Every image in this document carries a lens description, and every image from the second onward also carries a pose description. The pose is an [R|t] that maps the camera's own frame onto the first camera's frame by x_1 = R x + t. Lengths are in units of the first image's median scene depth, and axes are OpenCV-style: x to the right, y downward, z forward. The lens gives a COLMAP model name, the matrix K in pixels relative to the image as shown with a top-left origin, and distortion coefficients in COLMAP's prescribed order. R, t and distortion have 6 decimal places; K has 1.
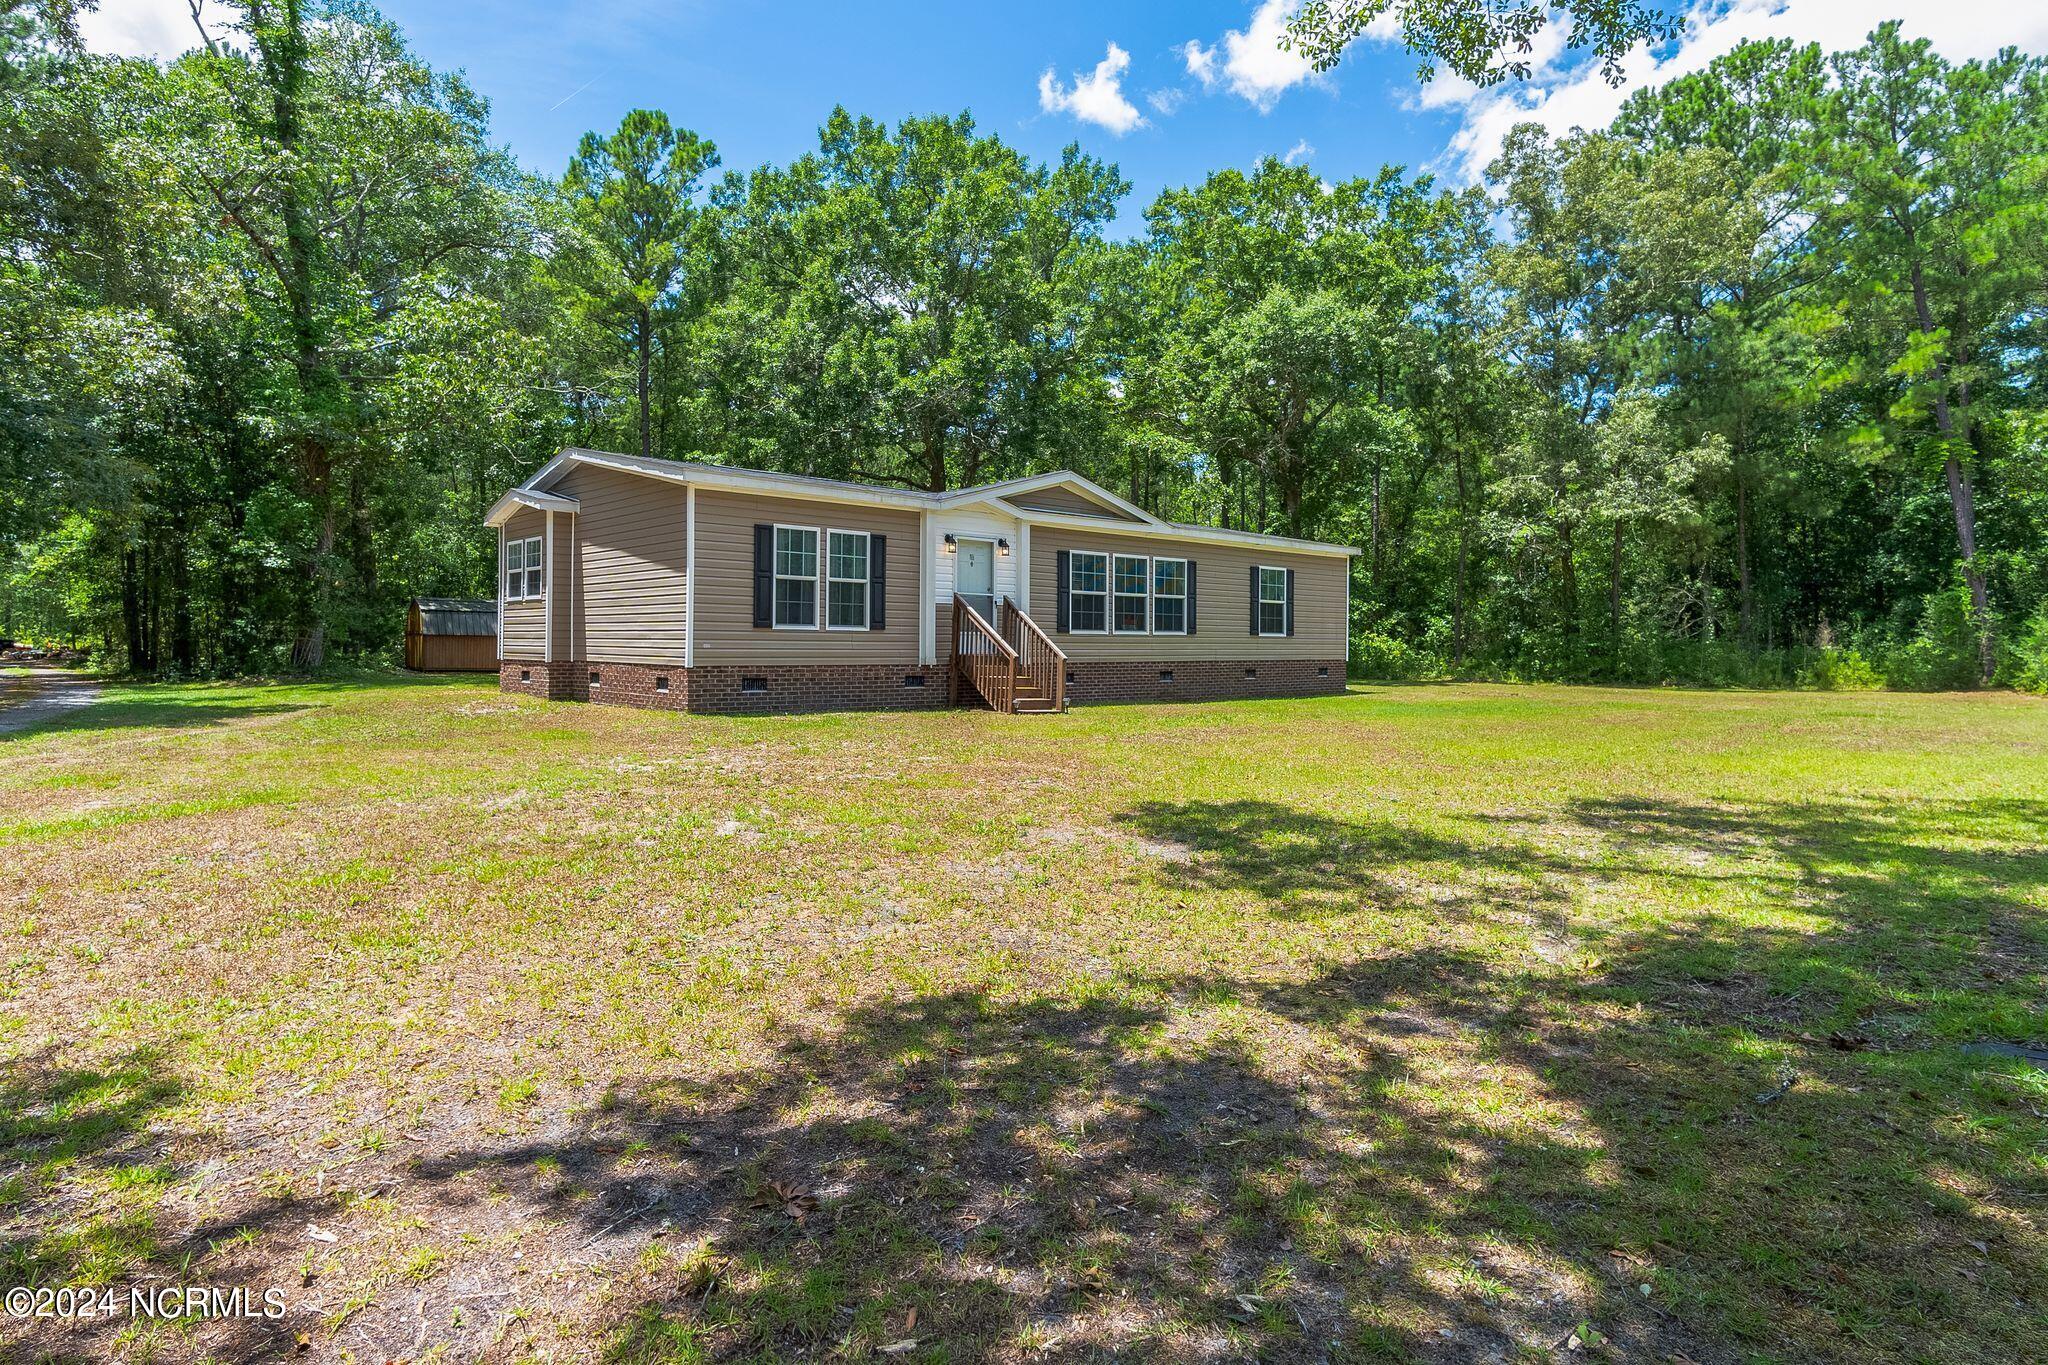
lens RADIAL K [[1152.9, 0, 1013.0], [0, 1152.9, 664.6], [0, 0, 1]] dist [0.001968, 0.004453]
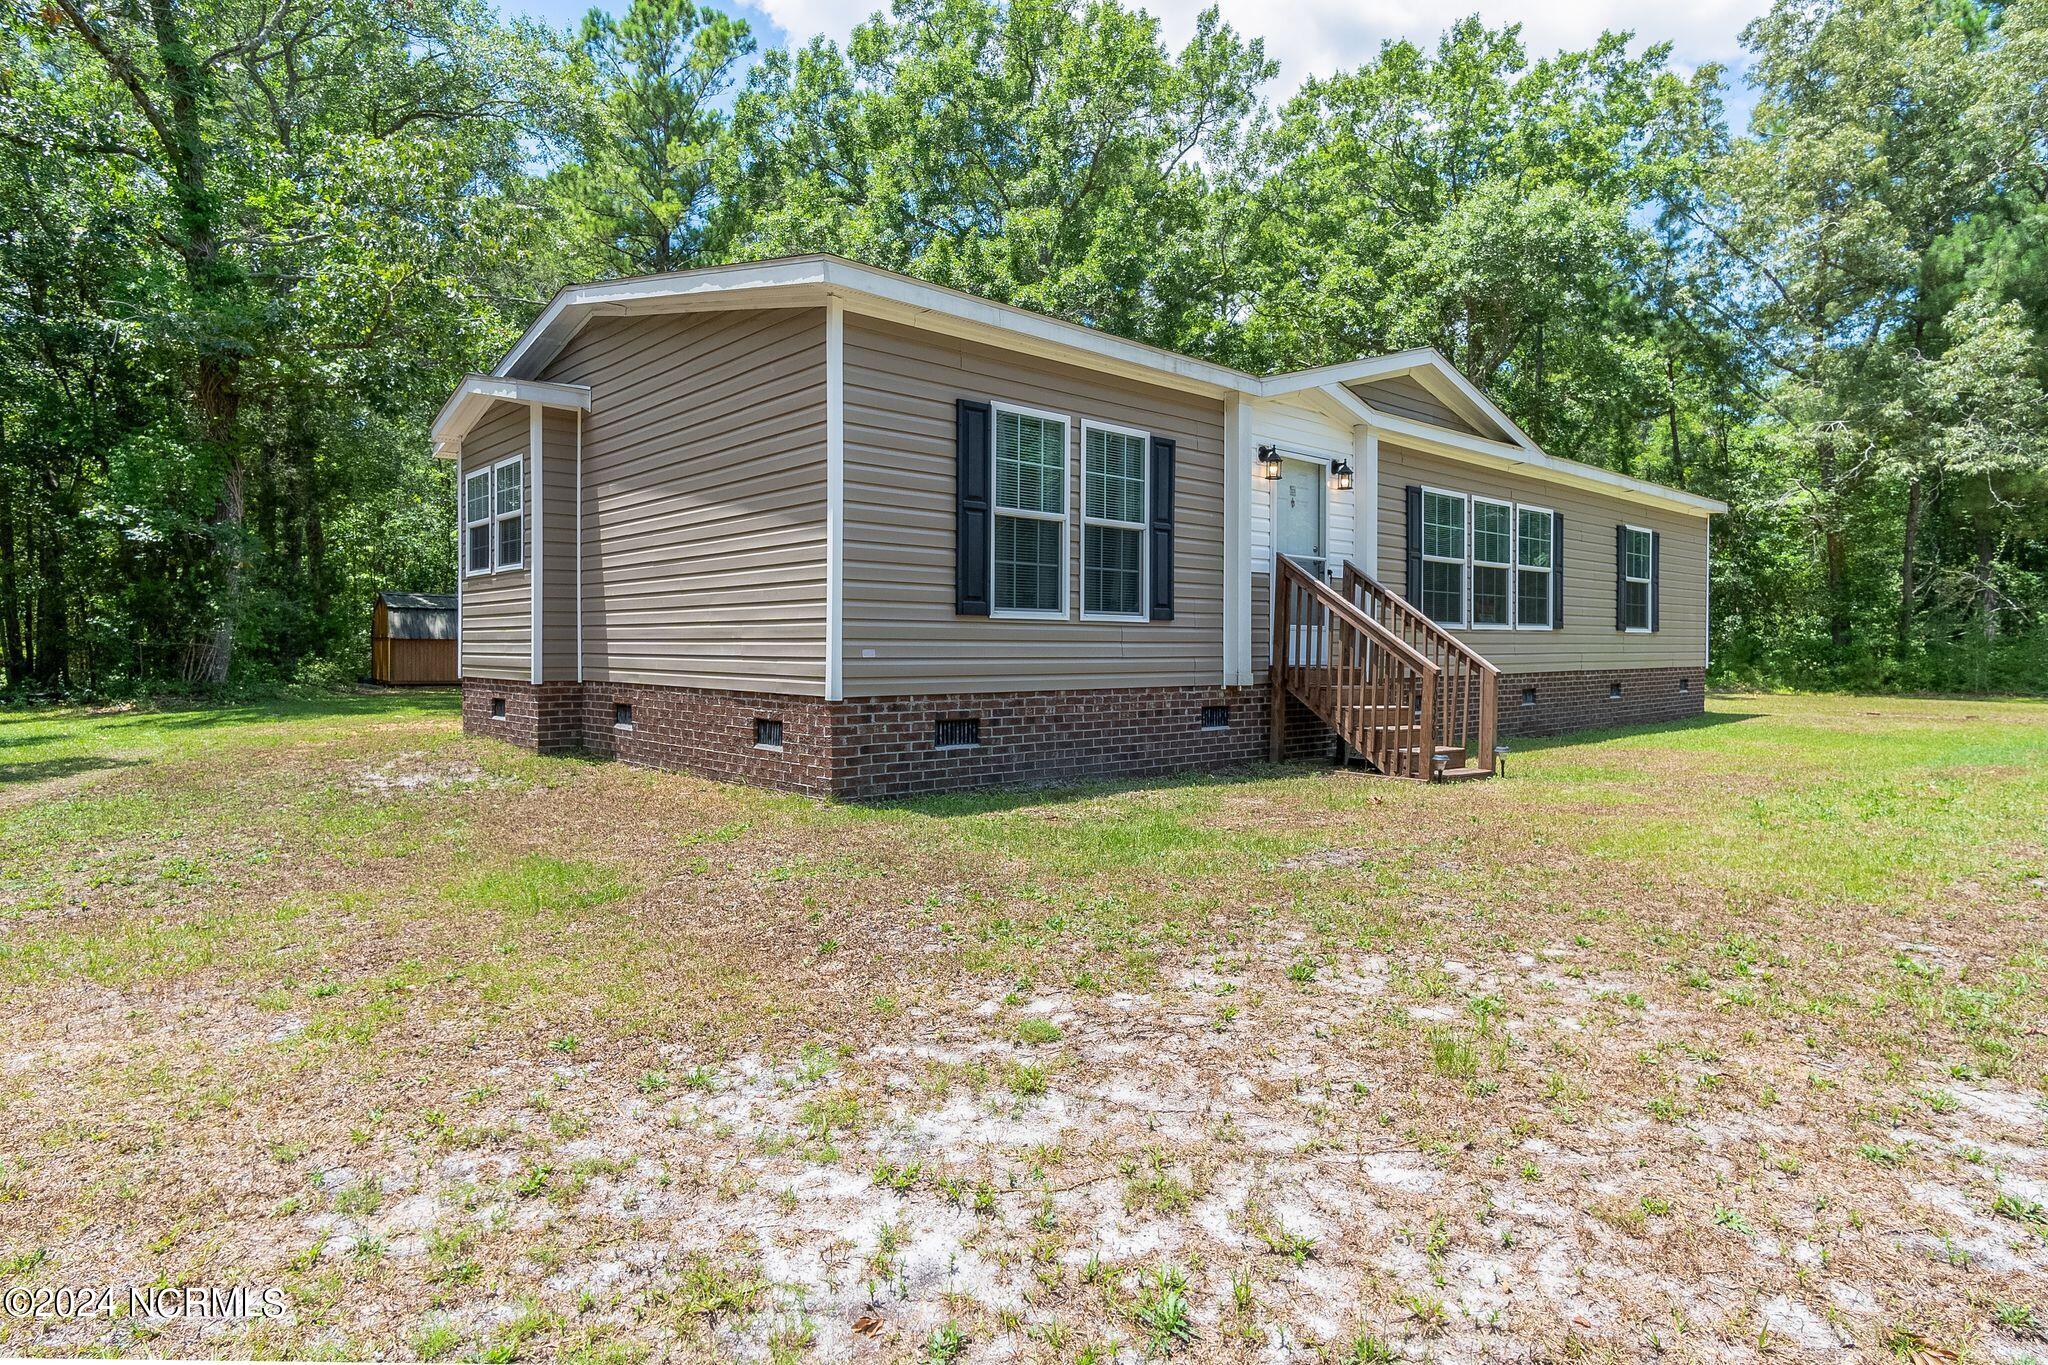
lens RADIAL K [[1152.9, 0, 1014.7], [0, 1152.9, 692.7], [0, 0, 1]] dist [0.001968, 0.004453]
pose [[0.999963, -0.005961, -0.006174, -0.164184], [0.006093, 0.999749, 0.021548, -0.008152], [0.006044, -0.021585, 0.999749, 0.431050]]
